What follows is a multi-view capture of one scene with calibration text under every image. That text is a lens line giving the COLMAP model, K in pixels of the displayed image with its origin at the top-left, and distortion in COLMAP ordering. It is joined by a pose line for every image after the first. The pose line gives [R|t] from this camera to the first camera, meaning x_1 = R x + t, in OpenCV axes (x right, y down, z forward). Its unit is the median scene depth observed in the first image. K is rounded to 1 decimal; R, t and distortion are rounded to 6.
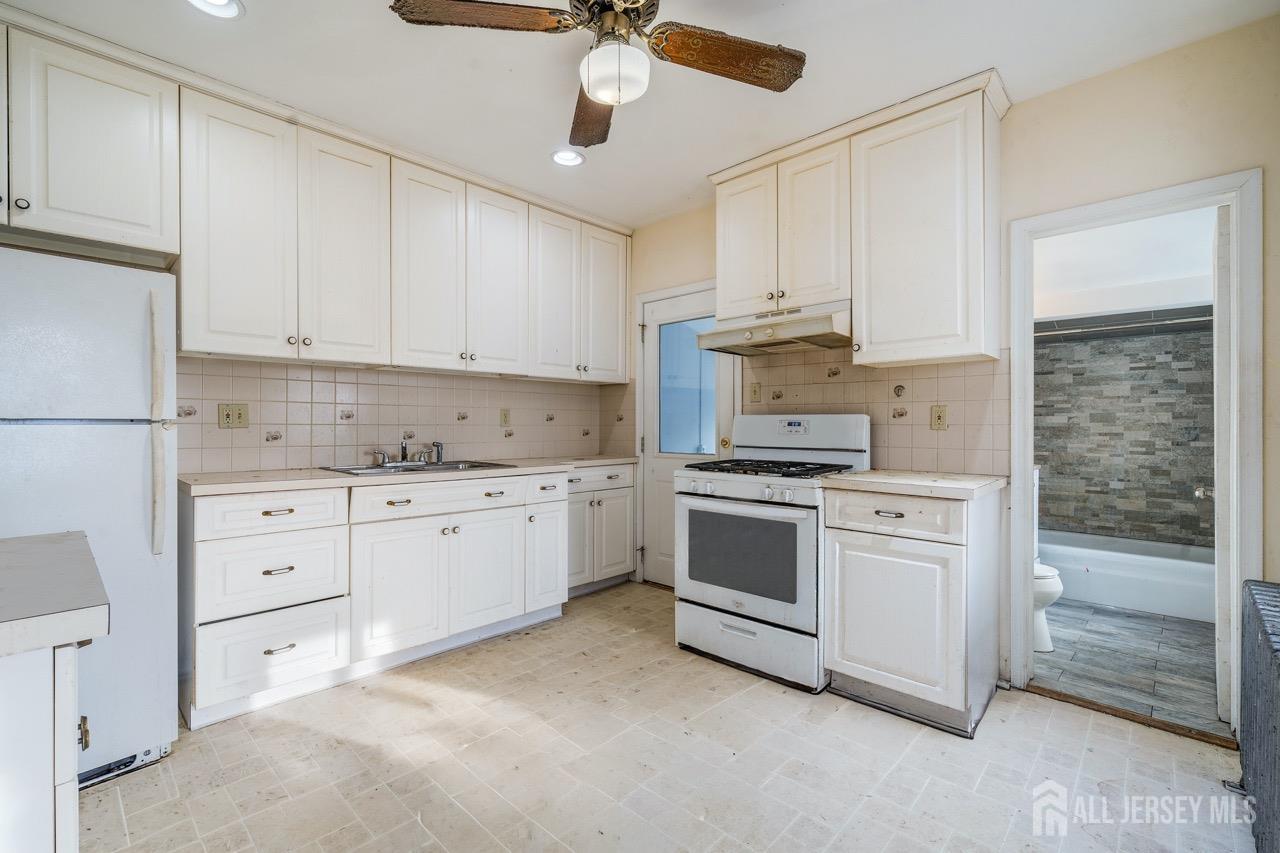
lens RADIAL K [[548.9, 0, 639.0], [0, 548.9, 425.8], [0, 0, 1]] dist [-0.000880, 0.000460]
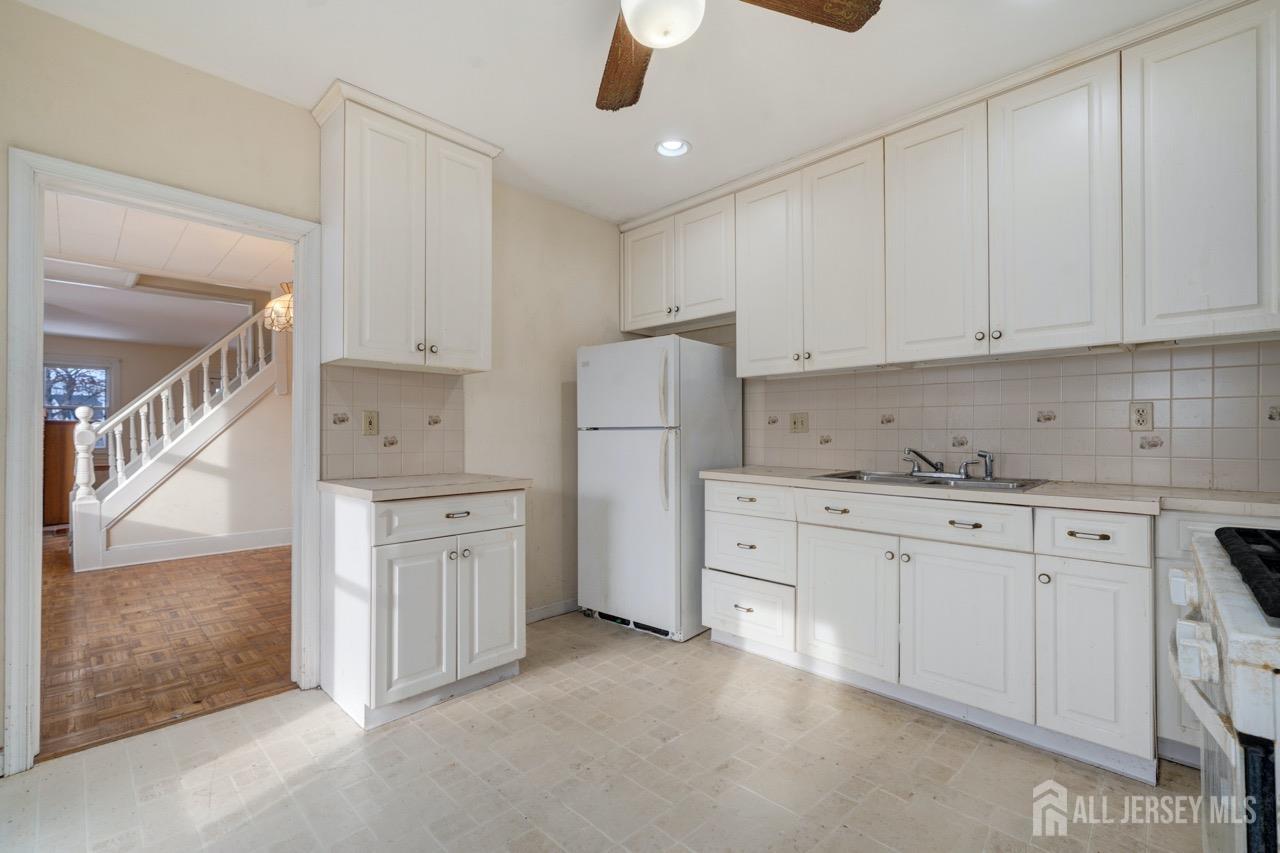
lens RADIAL K [[548.9, 0, 632.6], [0, 548.9, 428.4], [0, 0, 1]] dist [-0.000880, 0.000460]
pose [[-0.006758, -0.006886, -0.999953, 0.996940], [0.002298, 0.999974, -0.006901, 0.005024], [0.999975, -0.002345, -0.006742, 1.239917]]
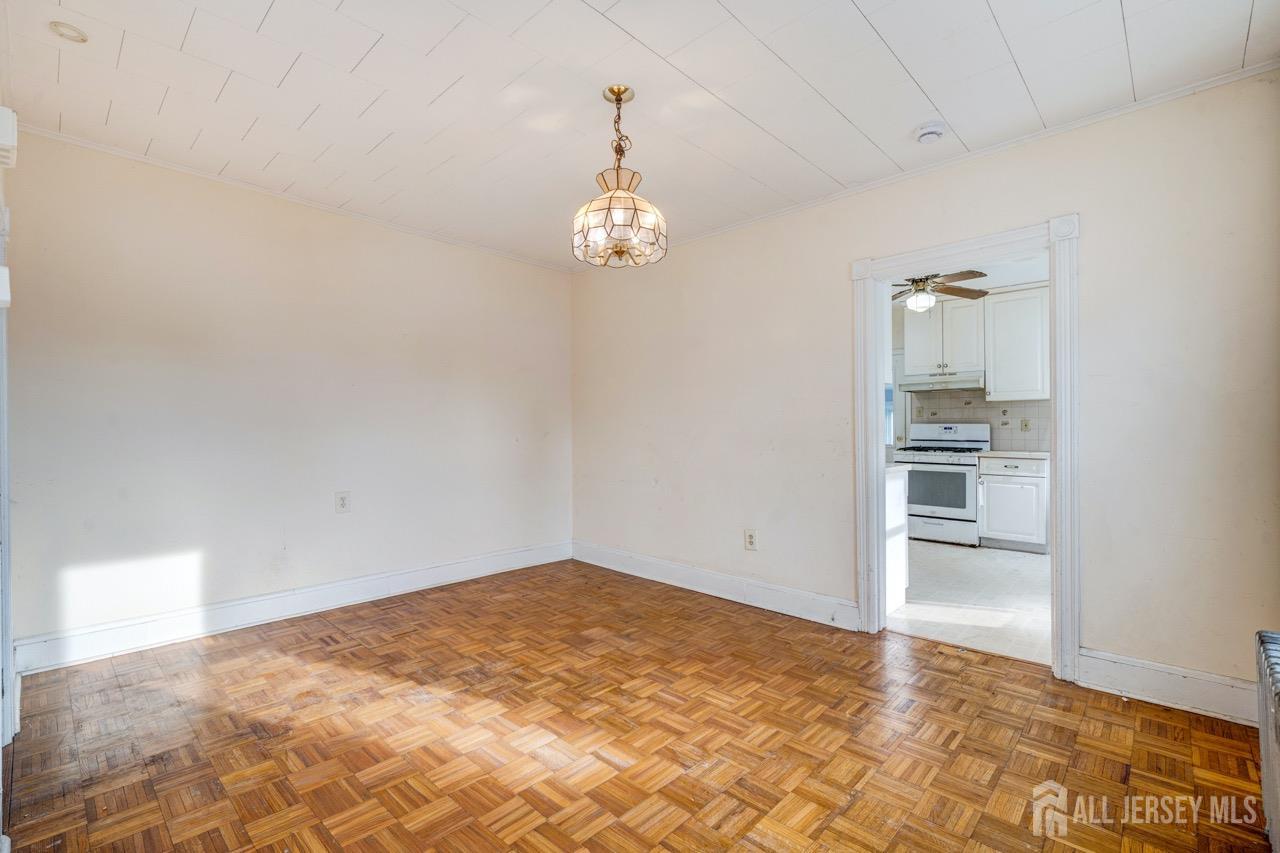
lens RADIAL K [[548.9, 0, 636.7], [0, 548.9, 430.3], [0, 0, 1]] dist [-0.000880, 0.000460]
pose [[0.999987, -0.004715, -0.002042, -1.198589], [0.004725, 0.999975, 0.005201, -0.017305], [0.002017, -0.005211, 0.999984, -1.421659]]
